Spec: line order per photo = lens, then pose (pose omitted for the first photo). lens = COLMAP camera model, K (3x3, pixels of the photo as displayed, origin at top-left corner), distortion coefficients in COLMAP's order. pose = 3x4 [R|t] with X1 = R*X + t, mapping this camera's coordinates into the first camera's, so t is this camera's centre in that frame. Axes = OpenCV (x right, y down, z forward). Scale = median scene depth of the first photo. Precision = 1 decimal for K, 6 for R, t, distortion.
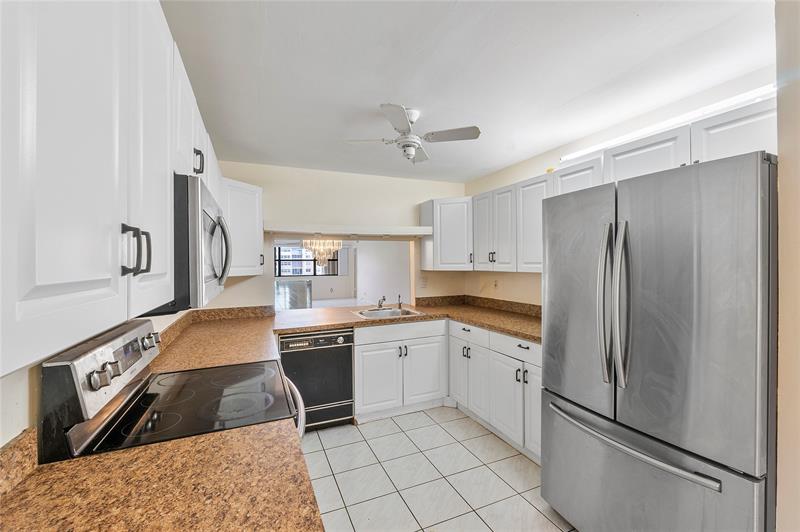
lens RADIAL K [[338.2, 0, 400.0], [0, 338.2, 266.0], [0, 0, 1]] dist [-0.004203, -0.000206]
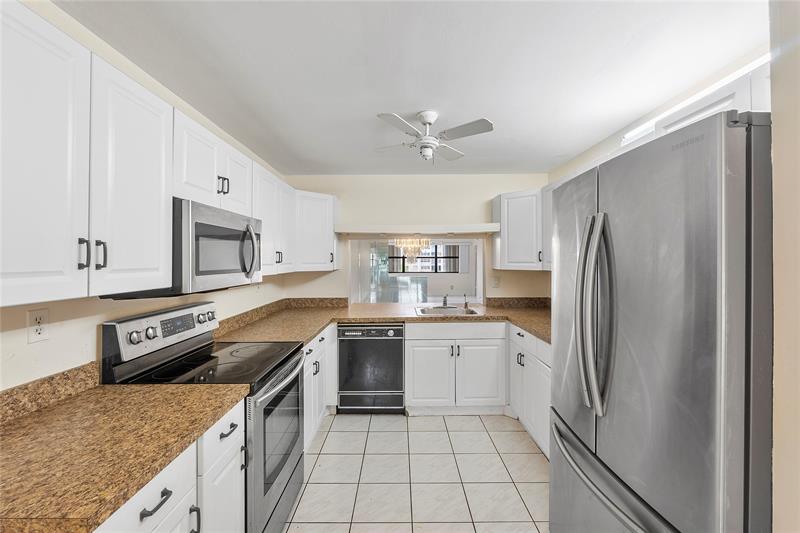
lens RADIAL K [[341.2, 0, 398.3], [0, 341.2, 260.3], [0, 0, 1]] dist [-0.002152, -0.000242]
pose [[0.915855, 0.006130, -0.401463, 0.263877], [-0.009601, 0.999932, -0.006634, -0.003917], [0.401395, 0.009930, 0.915851, 0.018051]]
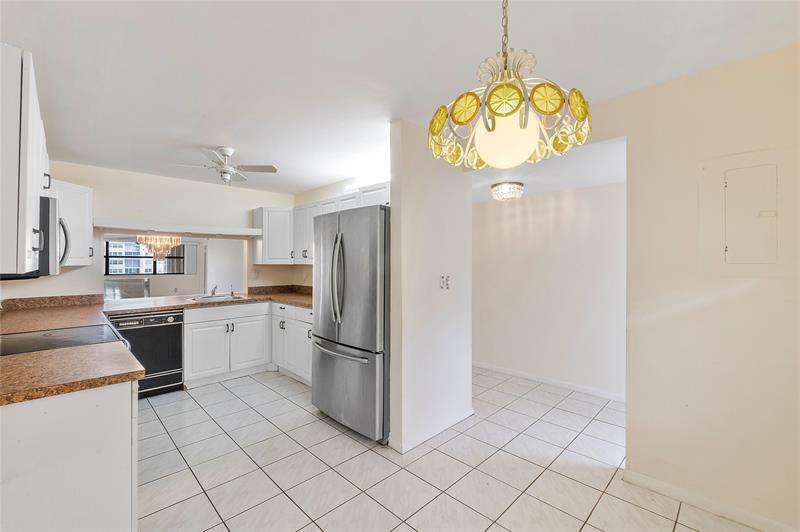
lens RADIAL K [[340.3, 0, 400.3], [0, 340.3, 262.4], [0, 0, 1]] dist [-0.009624, -0.000133]
pose [[0.930848, 0.010358, 0.365259, 0.139162], [-0.005690, 0.999888, -0.013852, 0.025147], [-0.365362, 0.010816, 0.930803, -0.417678]]
